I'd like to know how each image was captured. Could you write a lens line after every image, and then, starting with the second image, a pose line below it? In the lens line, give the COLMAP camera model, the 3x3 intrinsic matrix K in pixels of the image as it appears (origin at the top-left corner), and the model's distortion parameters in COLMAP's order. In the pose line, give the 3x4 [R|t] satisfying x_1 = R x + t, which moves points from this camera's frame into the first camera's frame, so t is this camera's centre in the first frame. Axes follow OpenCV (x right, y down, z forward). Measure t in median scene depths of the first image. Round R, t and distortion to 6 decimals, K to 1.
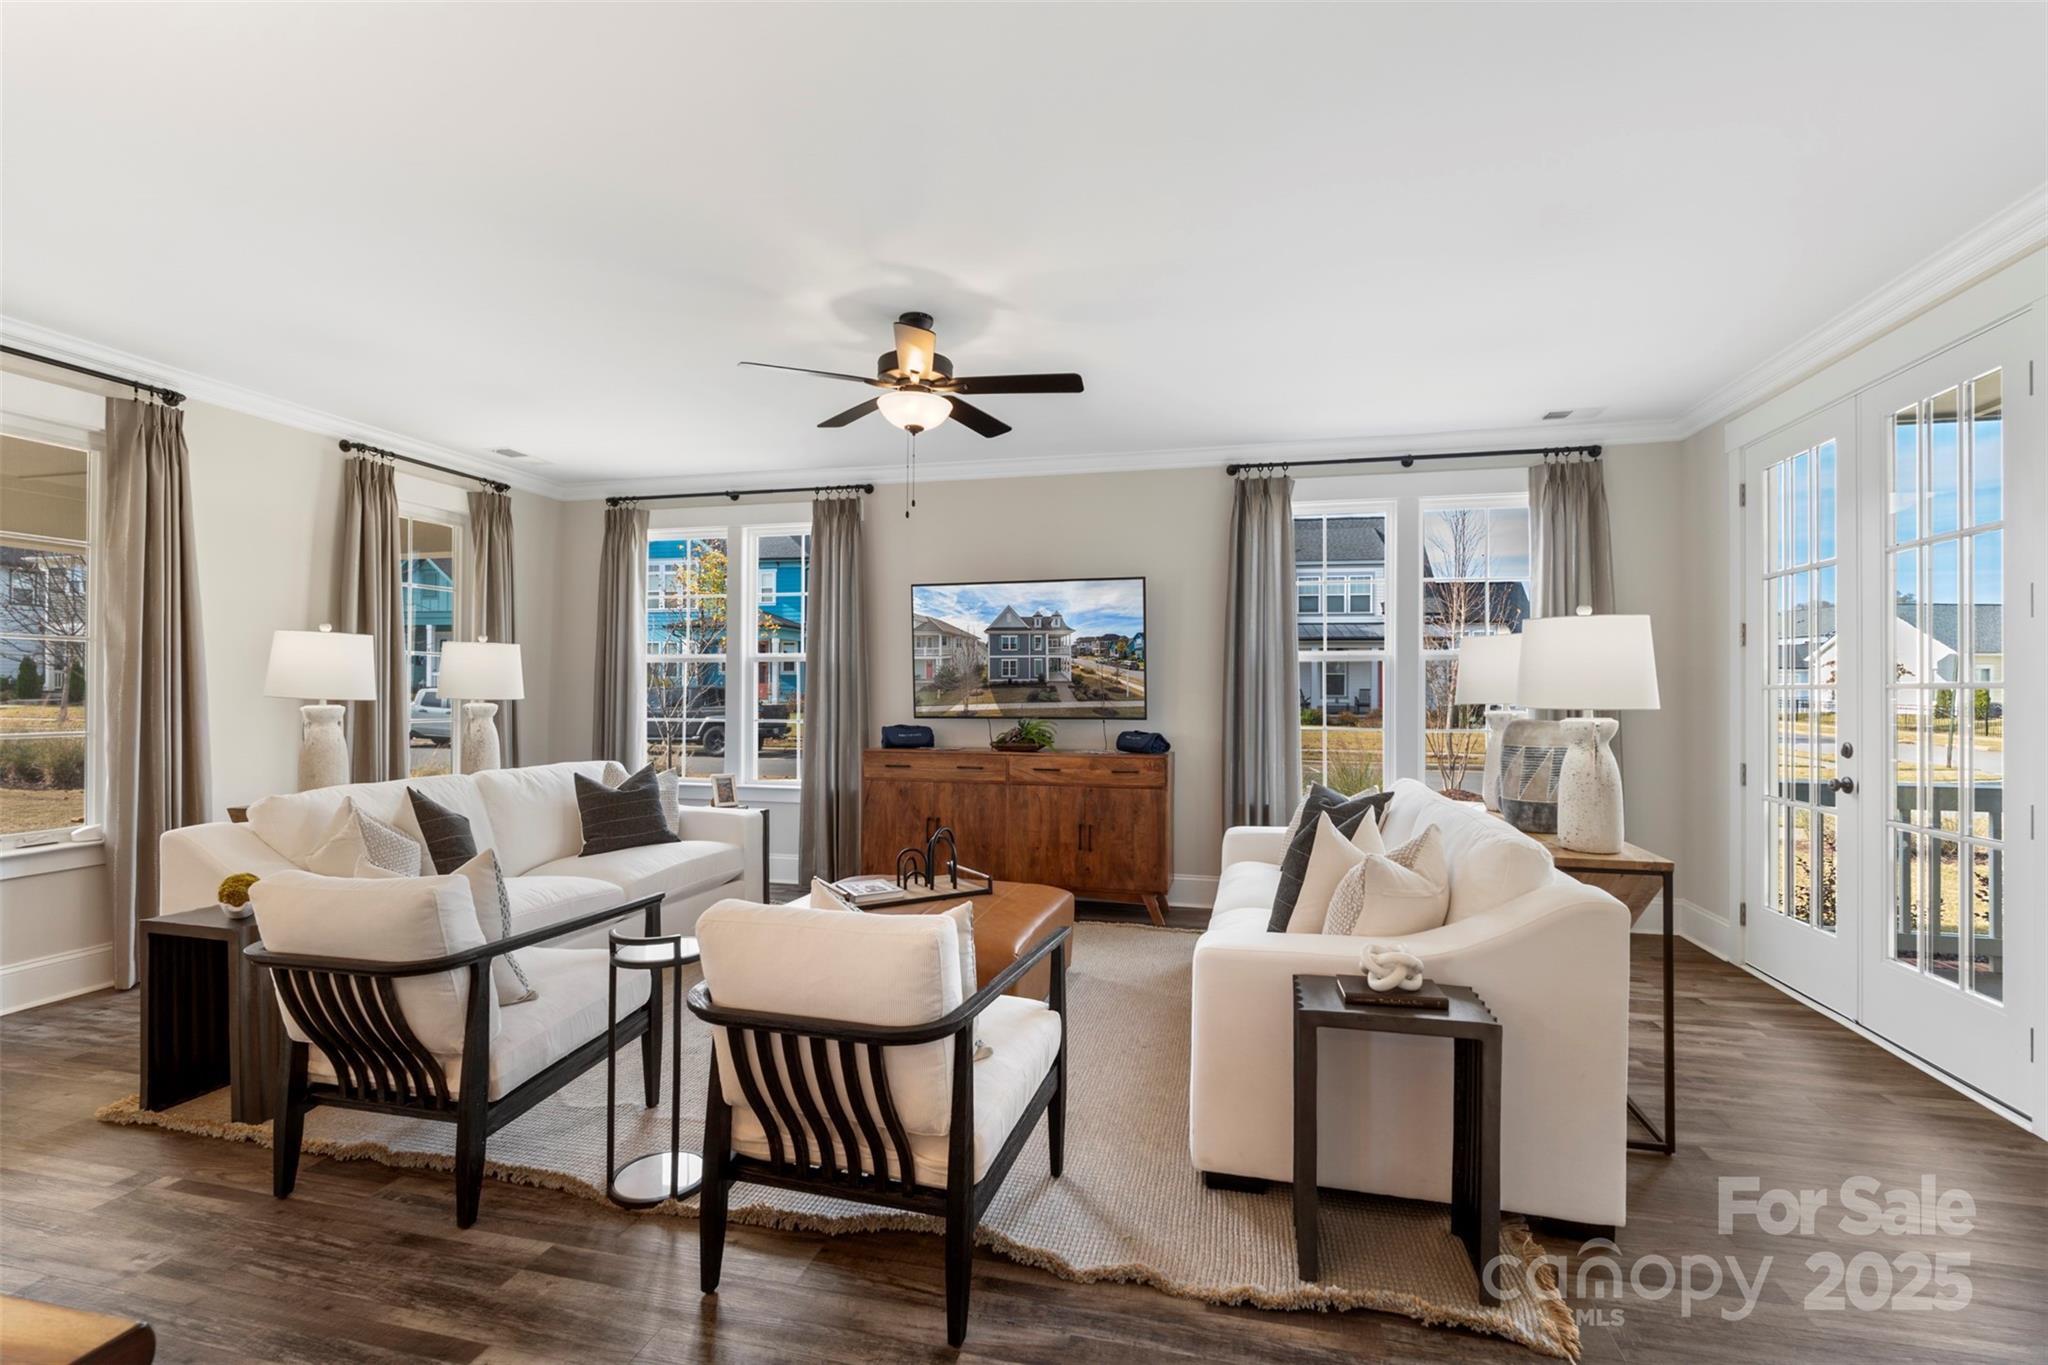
lens RADIAL K [[909.4, 0, 1042.0], [0, 909.4, 689.9], [0, 0, 1]] dist [-0.006125, -0.000131]
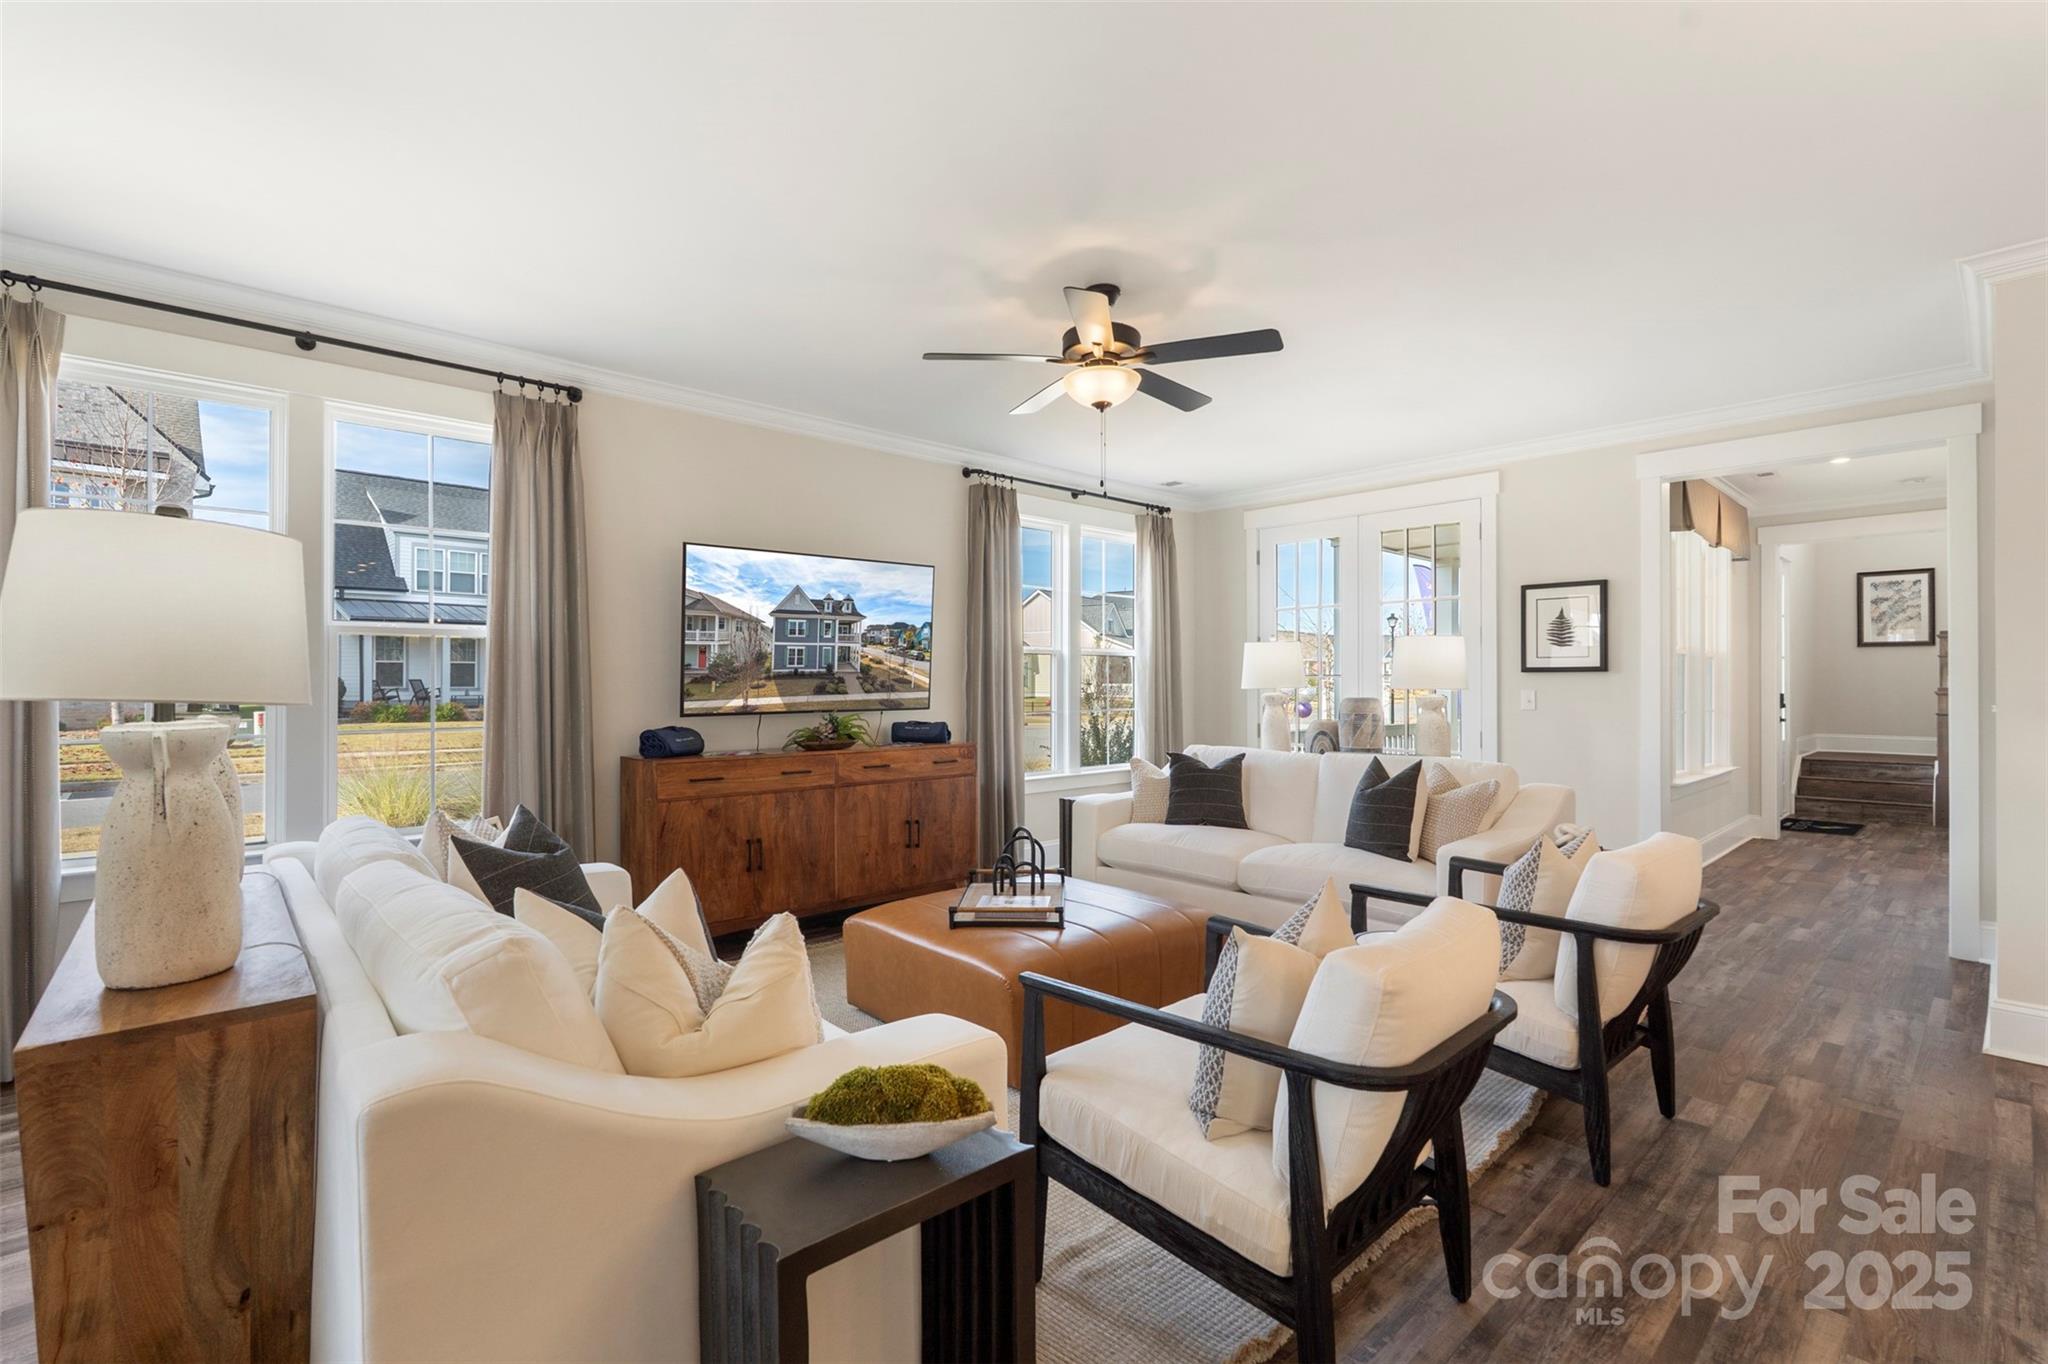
lens RADIAL K [[908.2, 0, 1024.0], [0, 908.2, 682.0], [0, 0, 1]] dist [0.000808, 0.000518]
pose [[0.613634, -0.009782, 0.789530, -0.602382], [0.021754, 0.999753, -0.004522, 0.008874], [-0.789291, 0.019950, 0.613695, 0.302514]]
